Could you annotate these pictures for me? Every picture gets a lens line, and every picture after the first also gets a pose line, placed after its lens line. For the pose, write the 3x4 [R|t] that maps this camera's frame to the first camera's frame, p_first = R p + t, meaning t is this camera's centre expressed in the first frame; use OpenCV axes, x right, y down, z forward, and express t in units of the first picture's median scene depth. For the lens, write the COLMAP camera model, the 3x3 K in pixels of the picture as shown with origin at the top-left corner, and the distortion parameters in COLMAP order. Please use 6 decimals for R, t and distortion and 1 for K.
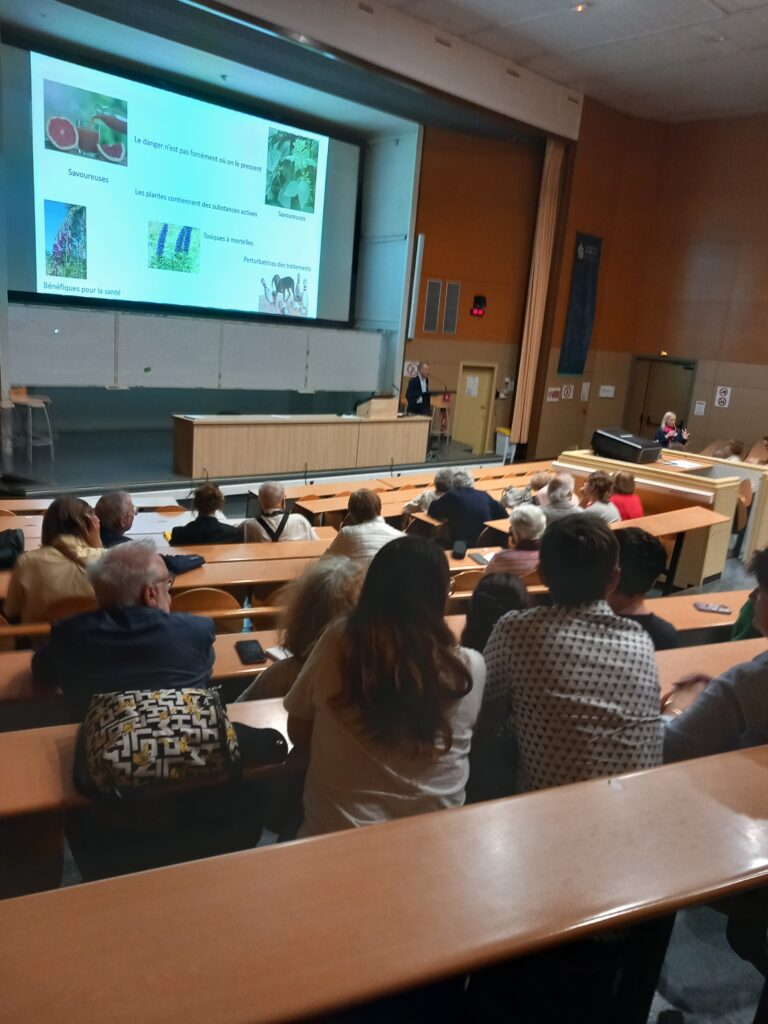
lens RADIAL K [[805.1, 0, 384.0], [0, 805.1, 512.0], [0, 0, 1]] dist [0.007959, 0.001240]
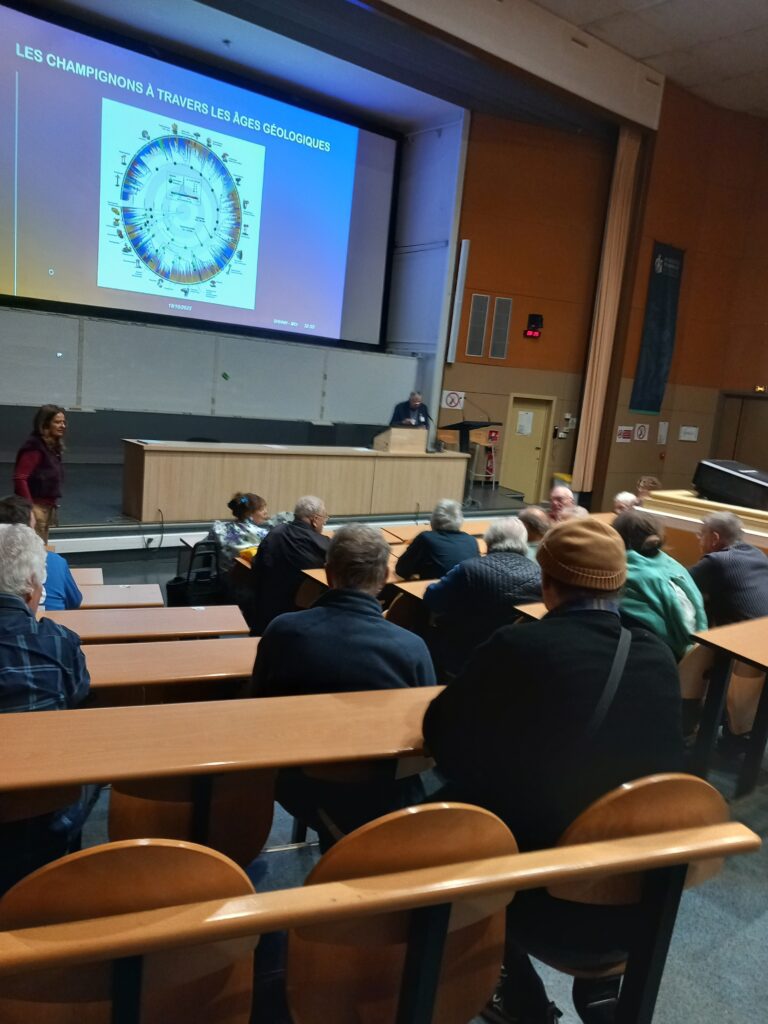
lens RADIAL K [[805.1, 0, 384.0], [0, 805.1, 512.0], [0, 0, 1]] dist [0.007959, 0.001240]
pose [[0.997049, 0.022487, -0.073400, 0.028623], [-0.027408, 0.997394, -0.066740, -0.004543], [0.071708, 0.068555, 0.995067, 0.175339]]
